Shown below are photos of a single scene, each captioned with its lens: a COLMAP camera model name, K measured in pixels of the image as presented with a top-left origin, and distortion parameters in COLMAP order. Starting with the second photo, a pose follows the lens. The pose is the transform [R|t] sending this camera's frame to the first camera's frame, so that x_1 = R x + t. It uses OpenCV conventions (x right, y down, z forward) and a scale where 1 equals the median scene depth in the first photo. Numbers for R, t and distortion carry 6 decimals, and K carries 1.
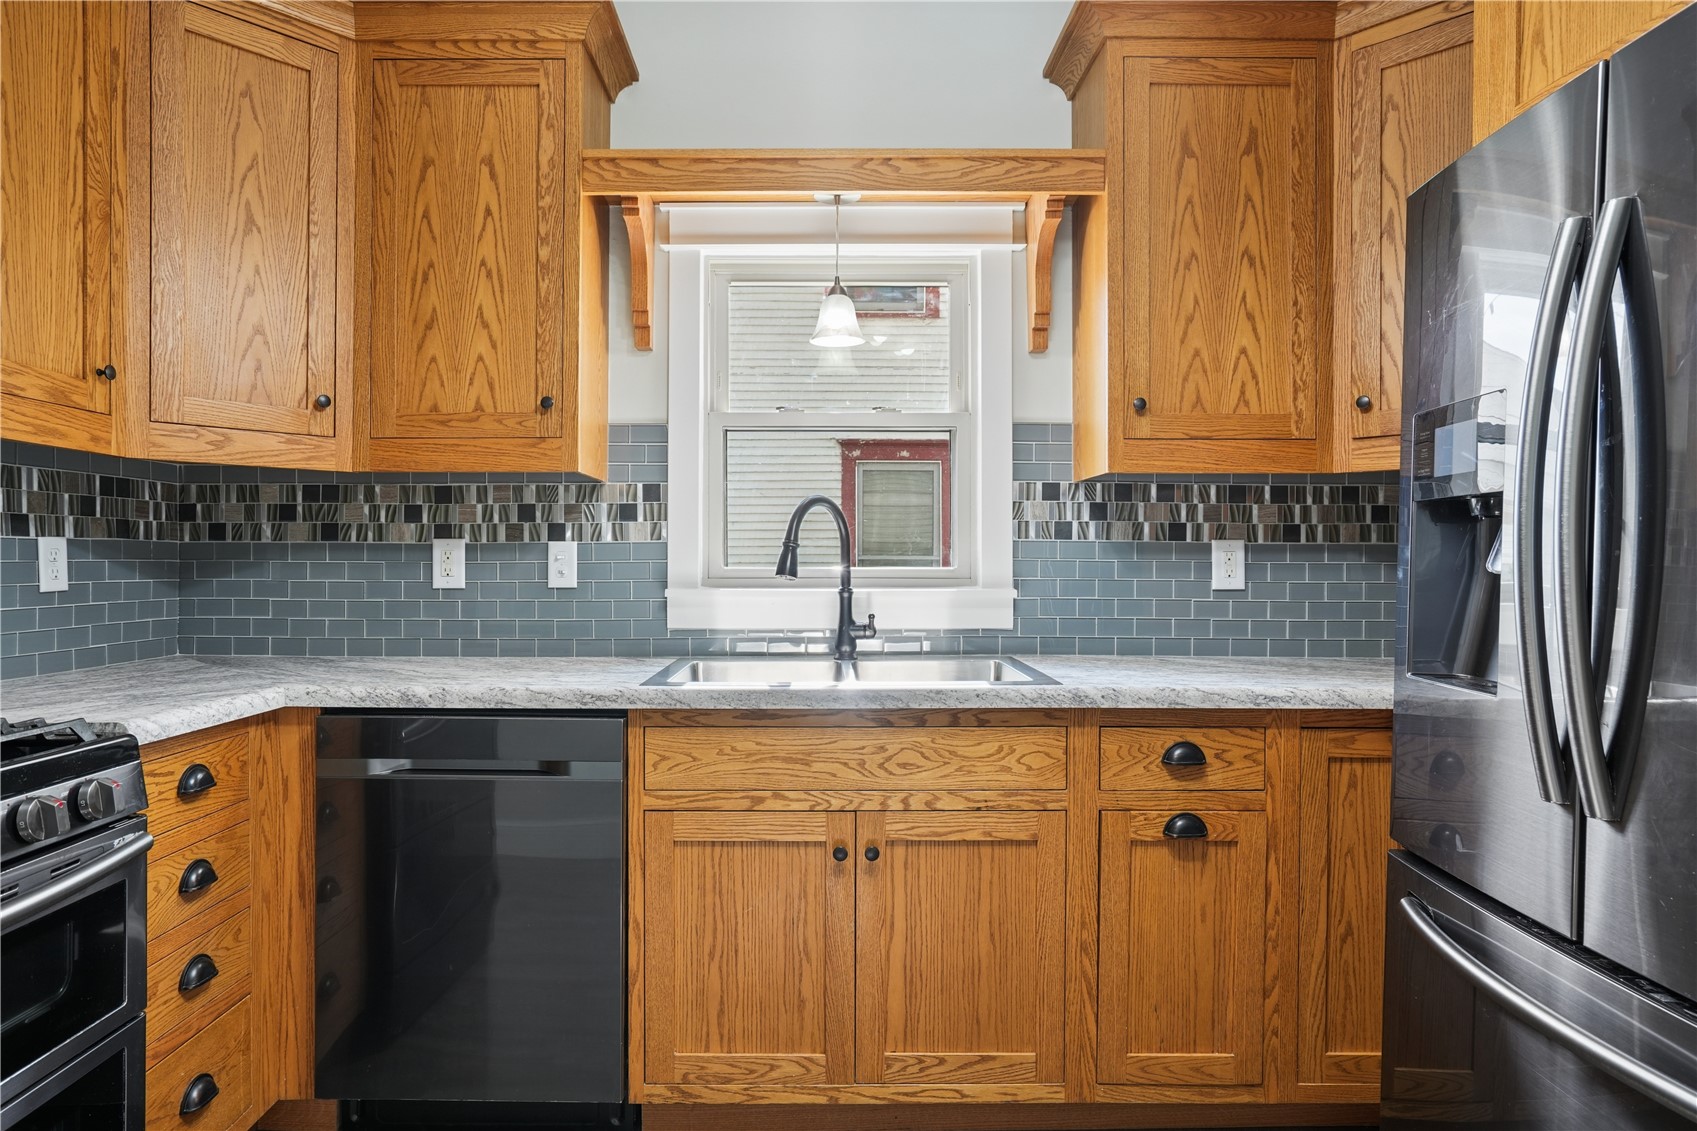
lens RADIAL K [[1002.7, 0, 853.0], [0, 1002.7, 571.0], [0, 0, 1]] dist [-0.021674, 0.022004]
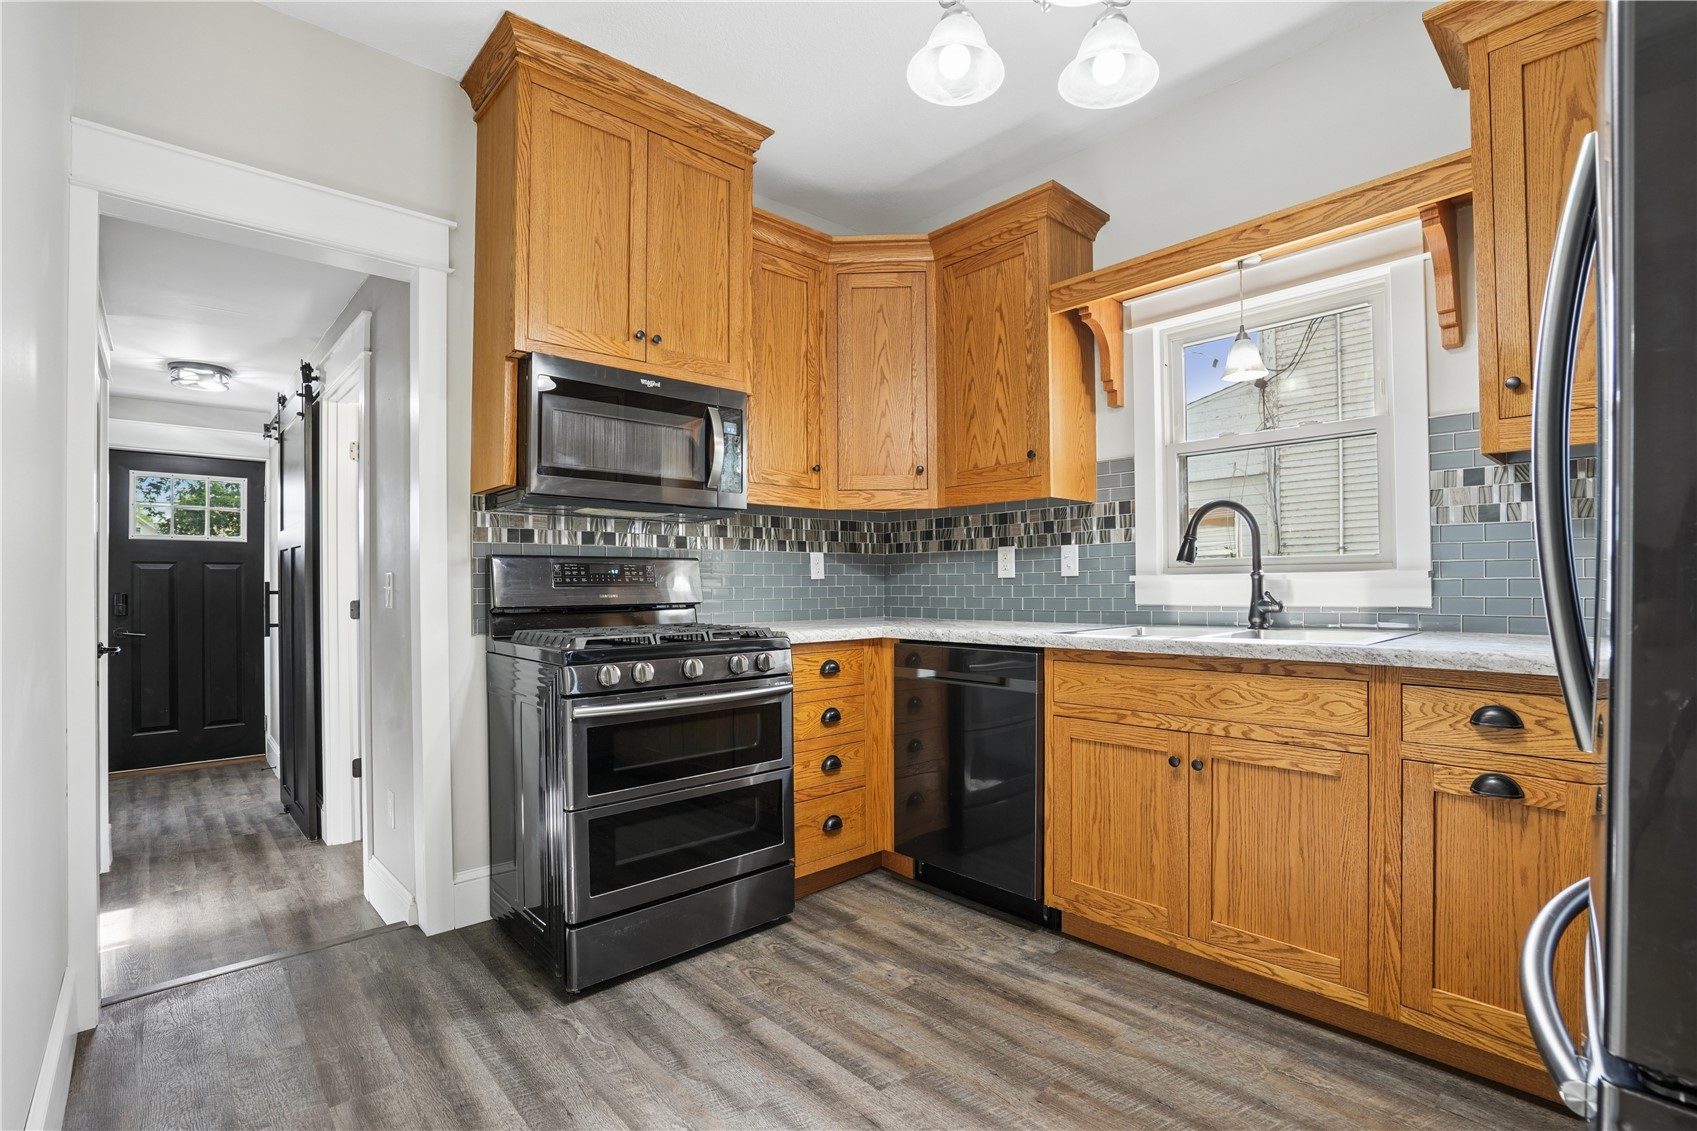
lens RADIAL K [[792.7, 0, 844.0], [0, 792.7, 578.8], [0, 0, 1]] dist [-0.012388, 0.006884]
pose [[0.678819, -0.012384, -0.734201, 0.462347], [0.004980, 0.999912, -0.012261, 0.044634], [0.734289, 0.004667, 0.678821, -0.055114]]
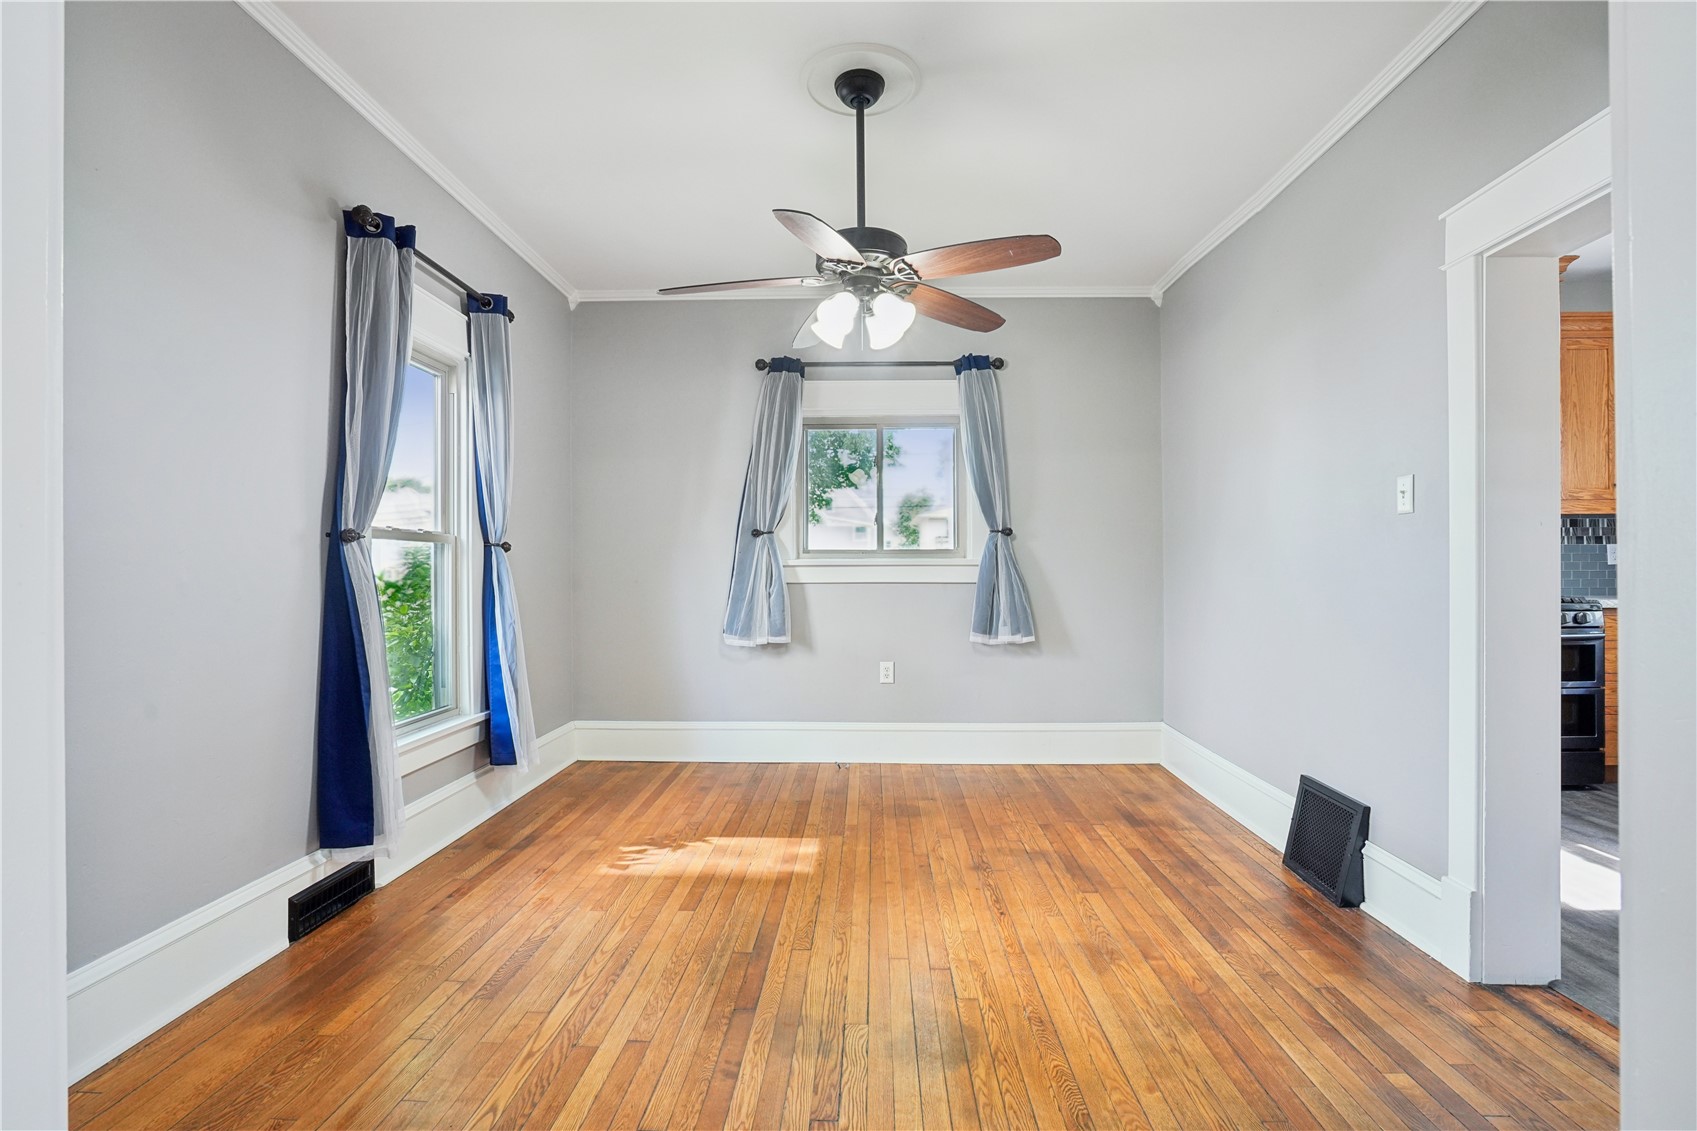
lens RADIAL K [[792.7, 0, 853.7], [0, 792.7, 567.3], [0, 0, 1]] dist [-0.012388, 0.006884]
pose [[-0.011292, -0.009437, -0.999892, 1.435715], [0.001428, 0.999954, -0.009453, 0.049245], [0.999935, -0.001535, -0.011278, -1.081332]]
